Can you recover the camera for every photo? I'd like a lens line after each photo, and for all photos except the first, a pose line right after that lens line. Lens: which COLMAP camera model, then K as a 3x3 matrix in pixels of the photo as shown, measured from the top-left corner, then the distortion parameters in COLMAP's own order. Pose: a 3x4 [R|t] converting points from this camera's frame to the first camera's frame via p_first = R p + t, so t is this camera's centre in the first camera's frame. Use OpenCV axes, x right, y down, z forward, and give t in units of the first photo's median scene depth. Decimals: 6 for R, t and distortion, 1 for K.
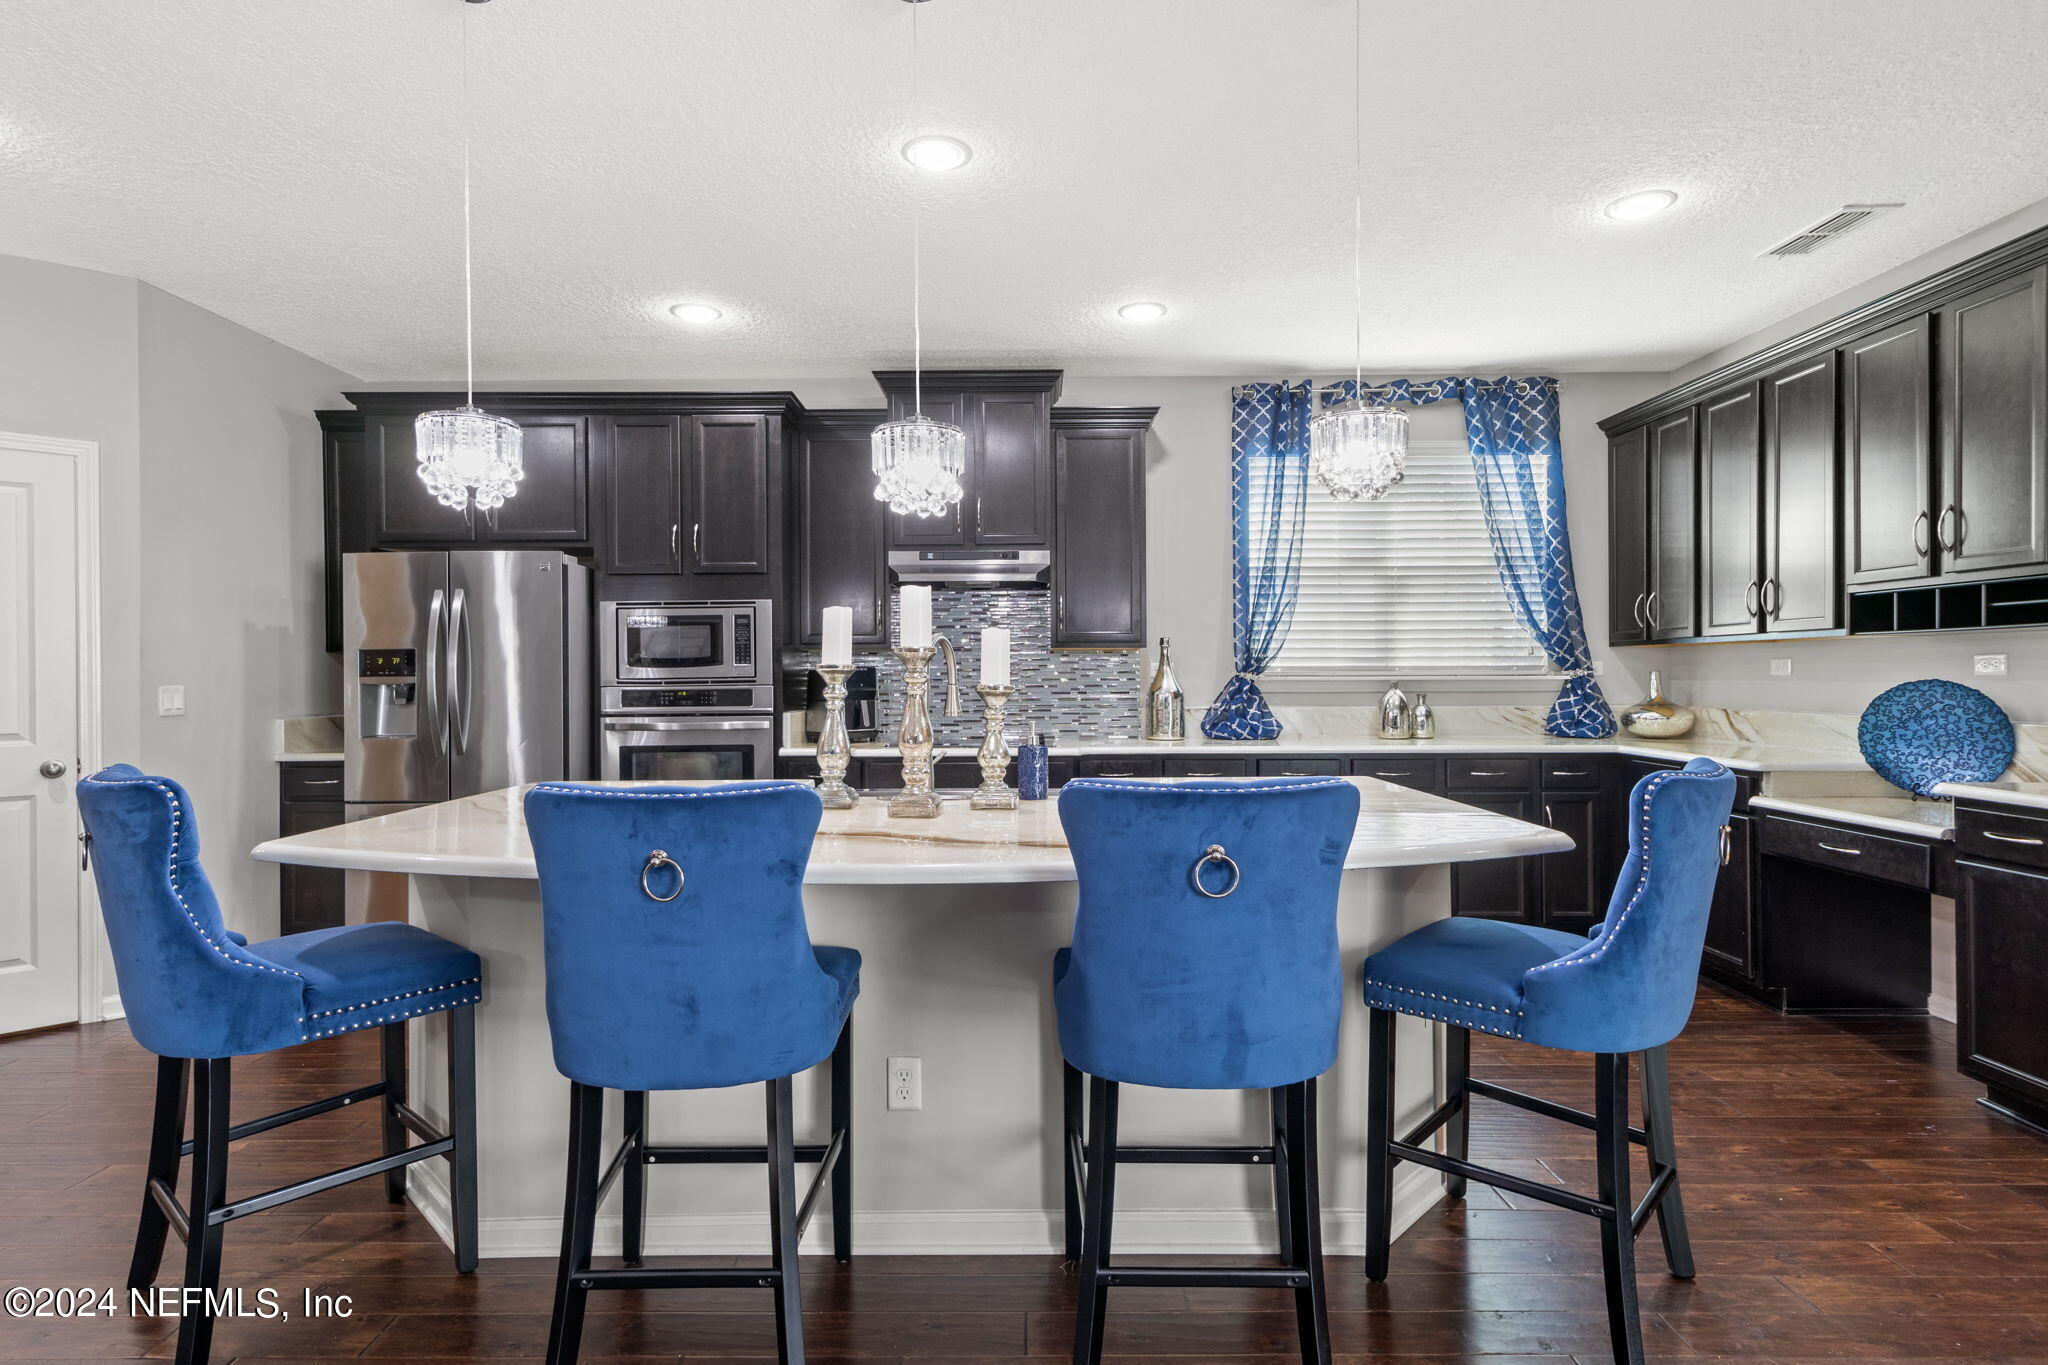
lens RADIAL K [[1025.4, 0, 1011.8], [0, 1025.4, 673.9], [0, 0, 1]] dist [0.005632, 0.005629]
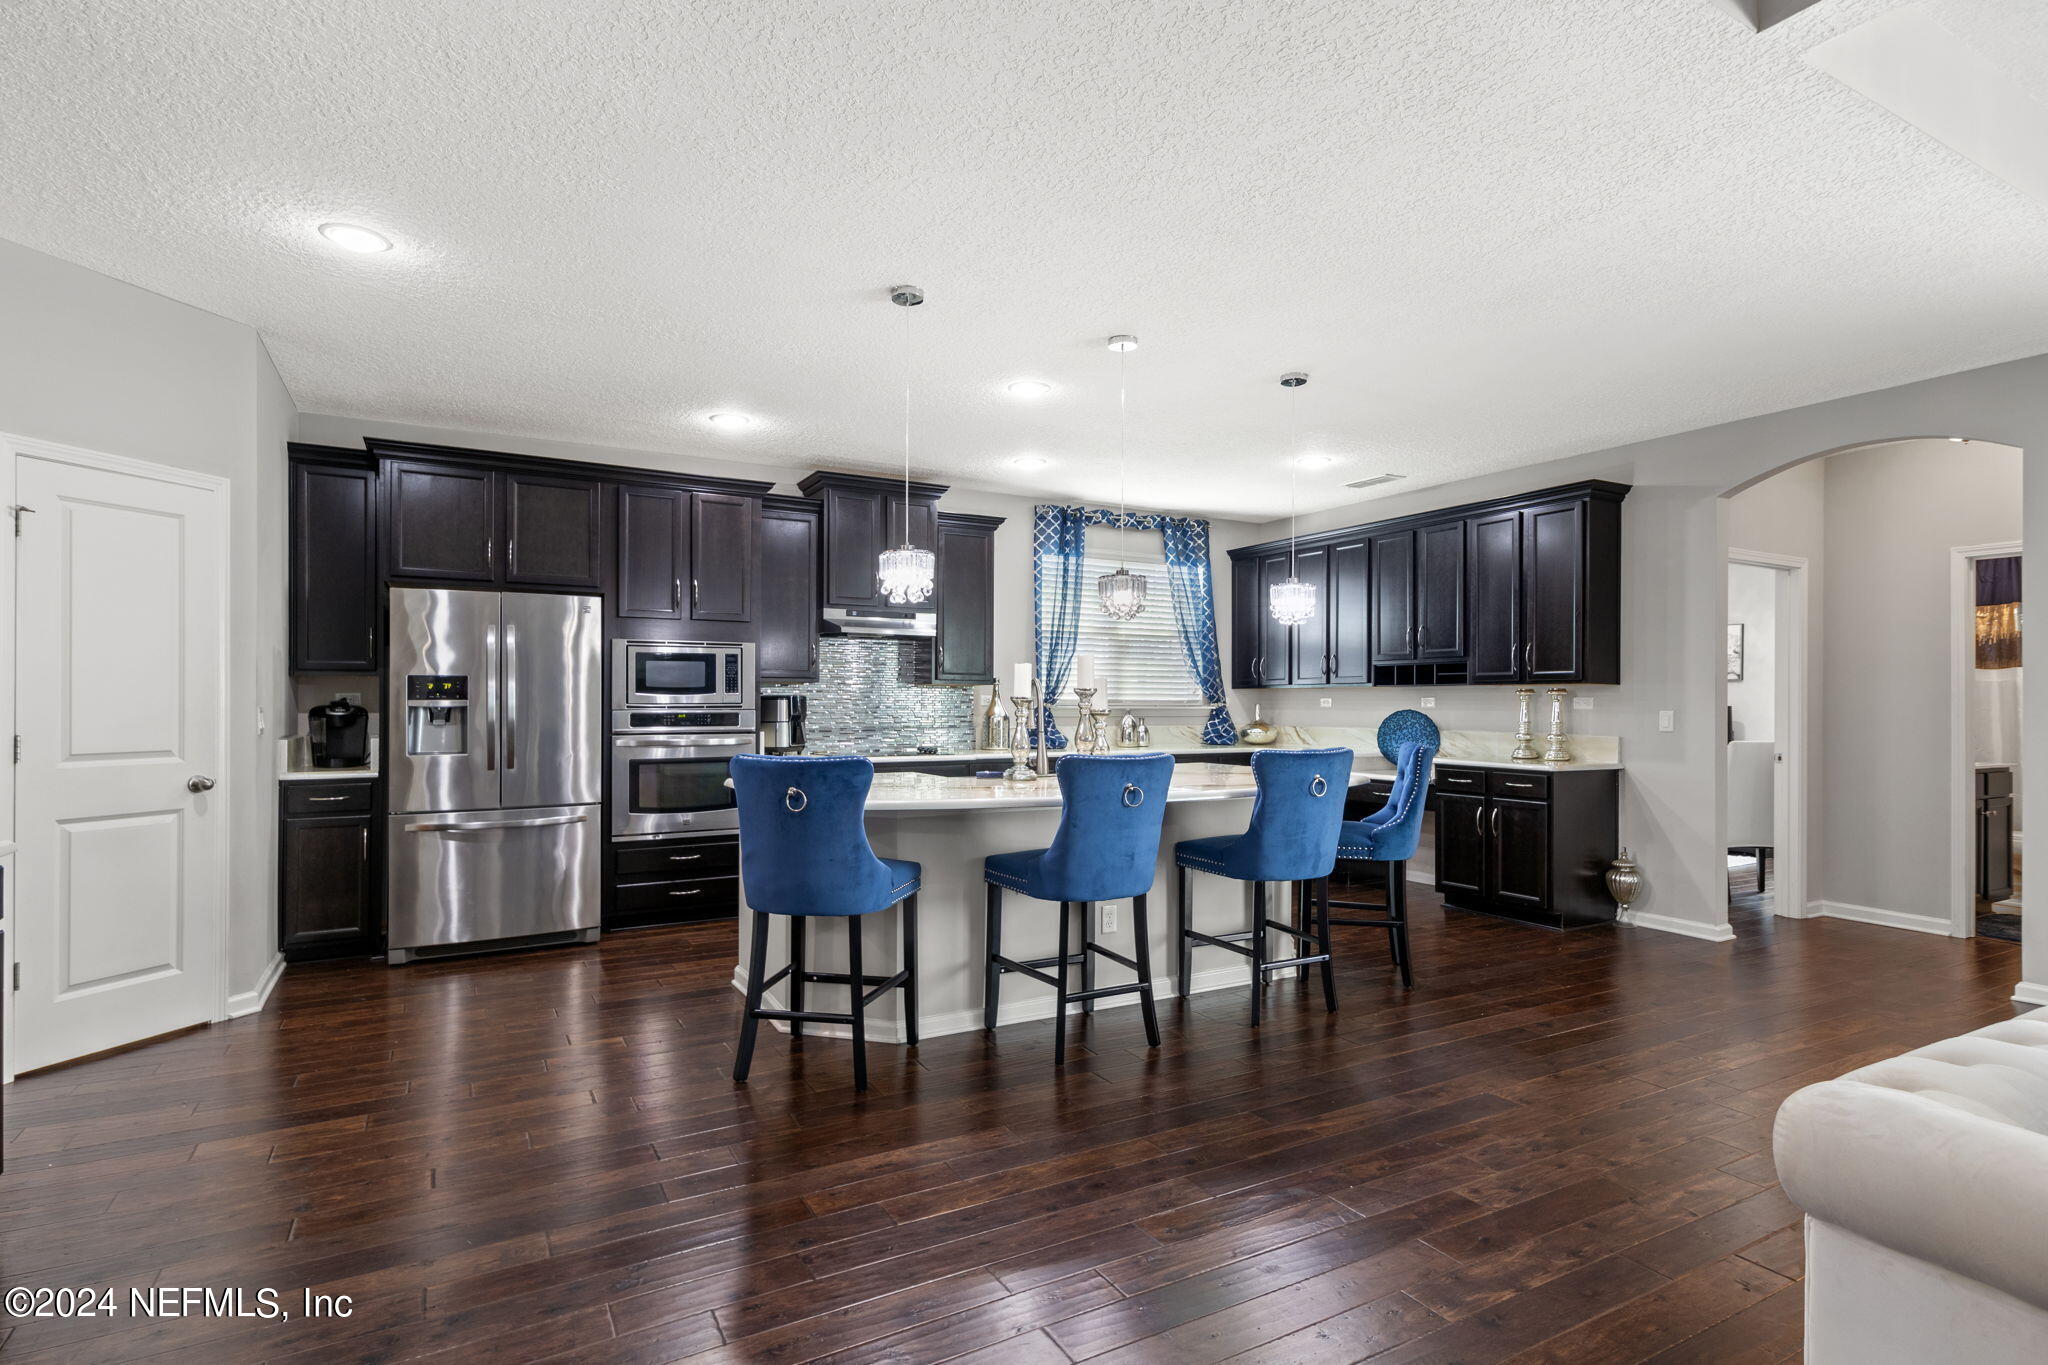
lens RADIAL K [[1025.4, 0, 1017.3], [0, 1025.4, 694.4], [0, 0, 1]] dist [0.005632, 0.005629]
pose [[0.869797, 0.012882, 0.493242, -0.542185], [-0.008425, 0.999901, -0.011257, 0.003505], [-0.493338, 0.005636, 0.869819, -0.256494]]
